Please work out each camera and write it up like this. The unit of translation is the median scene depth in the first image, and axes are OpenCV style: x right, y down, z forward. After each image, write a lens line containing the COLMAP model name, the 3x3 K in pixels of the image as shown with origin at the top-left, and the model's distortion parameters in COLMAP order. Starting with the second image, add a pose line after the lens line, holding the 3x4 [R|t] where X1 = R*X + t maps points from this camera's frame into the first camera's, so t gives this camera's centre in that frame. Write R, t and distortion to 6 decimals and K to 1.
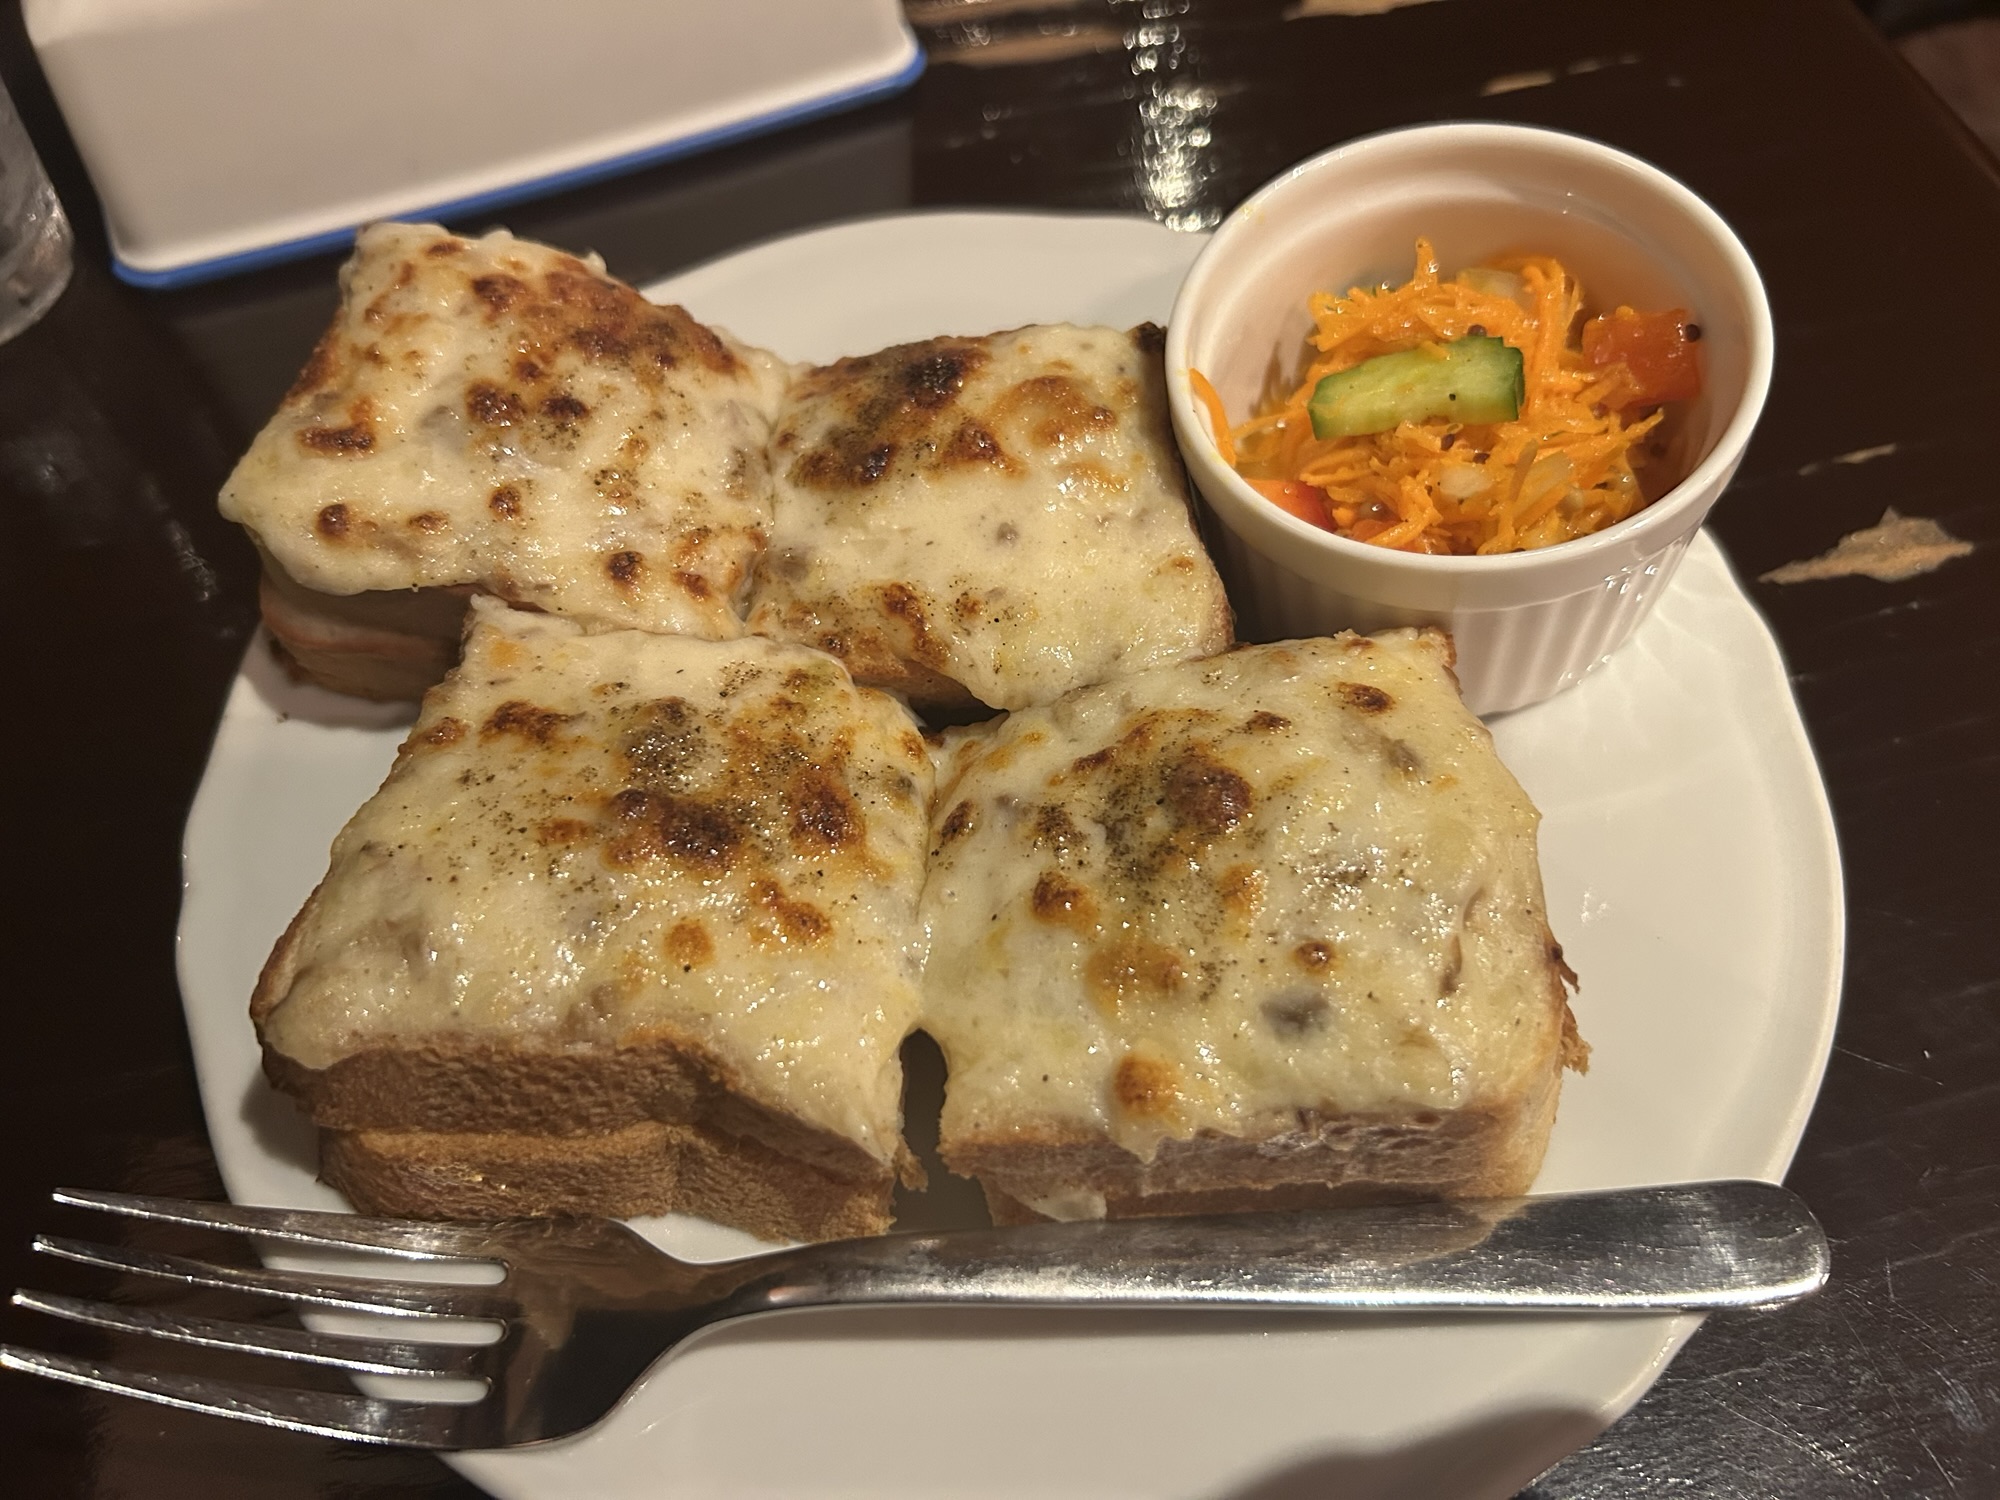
lens RADIAL K [[1744.9, 0, 1015.5], [0, 1744.9, 729.6], [0, 0, 1]] dist [0.039967, -0.074803]
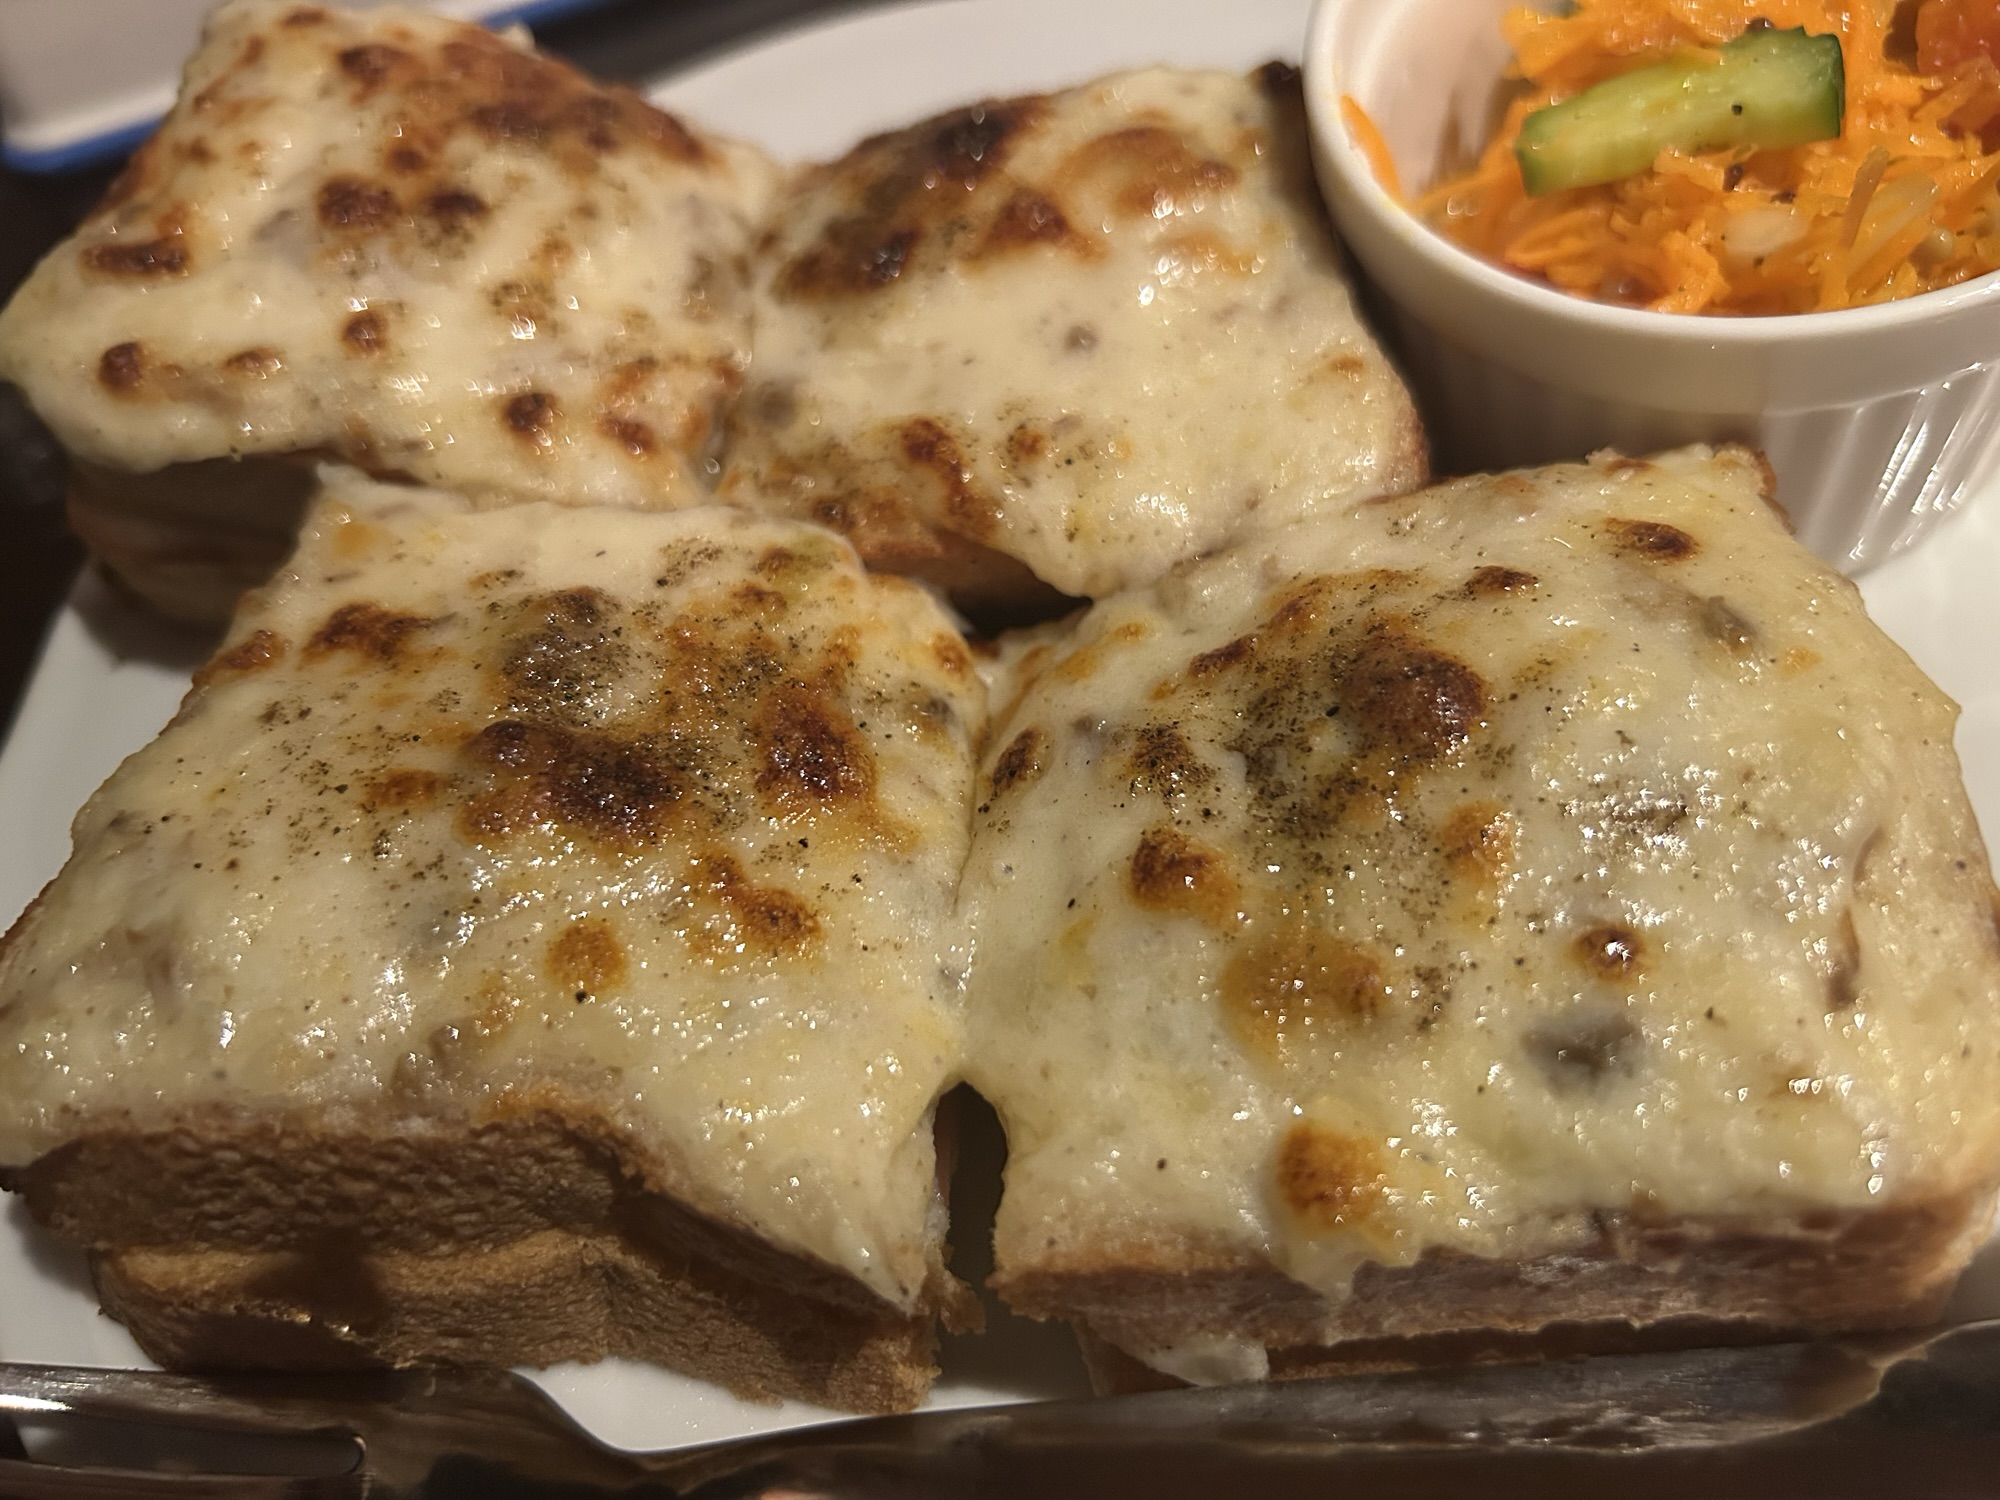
lens RADIAL K [[1736.1, 0, 1000.3], [0, 1736.1, 736.1], [0, 0, 1]] dist [-0.042272, 0.003508]
pose [[0.996206, -0.035647, -0.079394, 0.013115], [0.035870, 0.999356, 0.001384, 0.044181], [0.079294, -0.004226, 0.996842, 0.363464]]
